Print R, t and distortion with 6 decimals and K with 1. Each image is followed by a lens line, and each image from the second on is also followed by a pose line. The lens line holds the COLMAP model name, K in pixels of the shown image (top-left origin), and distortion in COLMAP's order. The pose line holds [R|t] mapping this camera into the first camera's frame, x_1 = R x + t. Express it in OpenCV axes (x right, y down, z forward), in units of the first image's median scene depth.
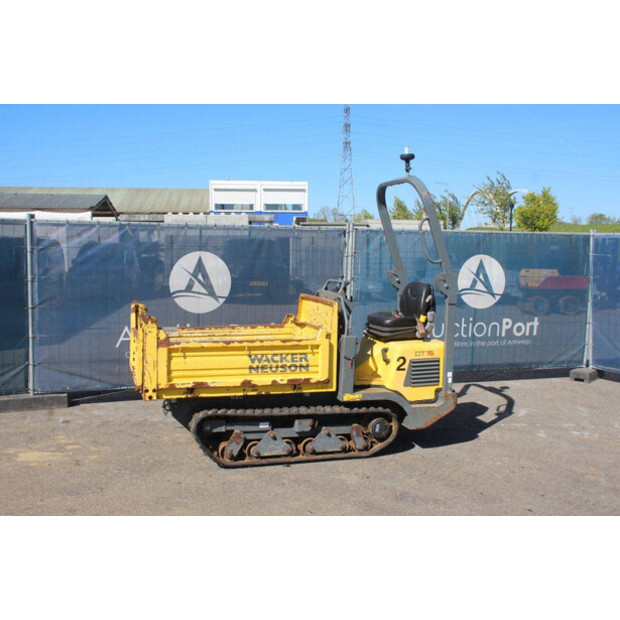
lens RADIAL K [[686.2, 0, 310.0], [0, 686.2, 310.0], [0, 0, 1]] dist [-0.037266, 0.027718]
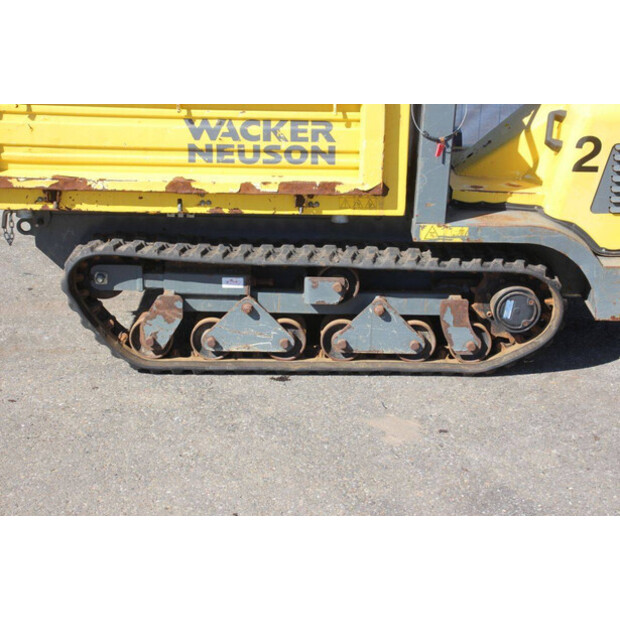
lens RADIAL K [[1258.2, 0, 313.7], [0, 1258.2, 310.3], [0, 0, 1]] dist [0.285657, 0.085491]
pose [[0.957433, 0.090322, -0.274161, 0.196608], [-0.020559, 0.968710, 0.247344, -0.013836], [0.287923, -0.231179, 0.929331, 0.257719]]
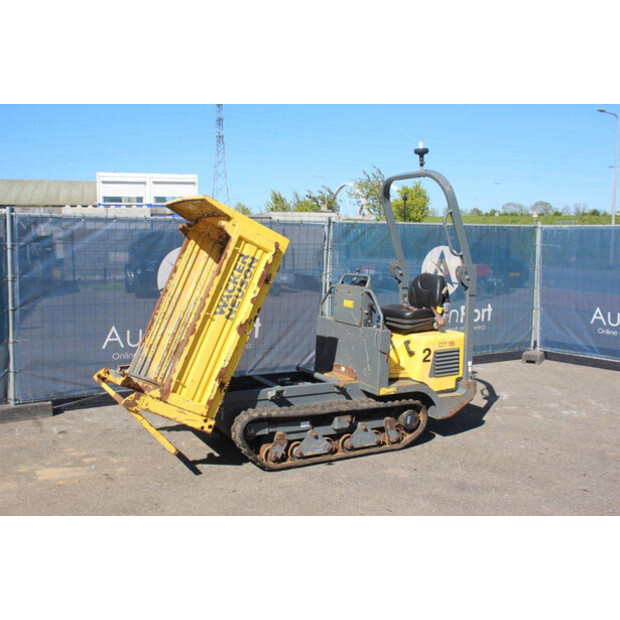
lens RADIAL K [[663.3, 0, 310.0], [0, 663.3, 310.0], [0, 0, 1]] dist [-0.046220, 0.026703]
pose [[0.981649, -0.028930, 0.188488, -0.225110], [0.025863, 0.999490, 0.018711, -0.011857], [-0.188933, -0.013492, 0.981897, 0.071398]]
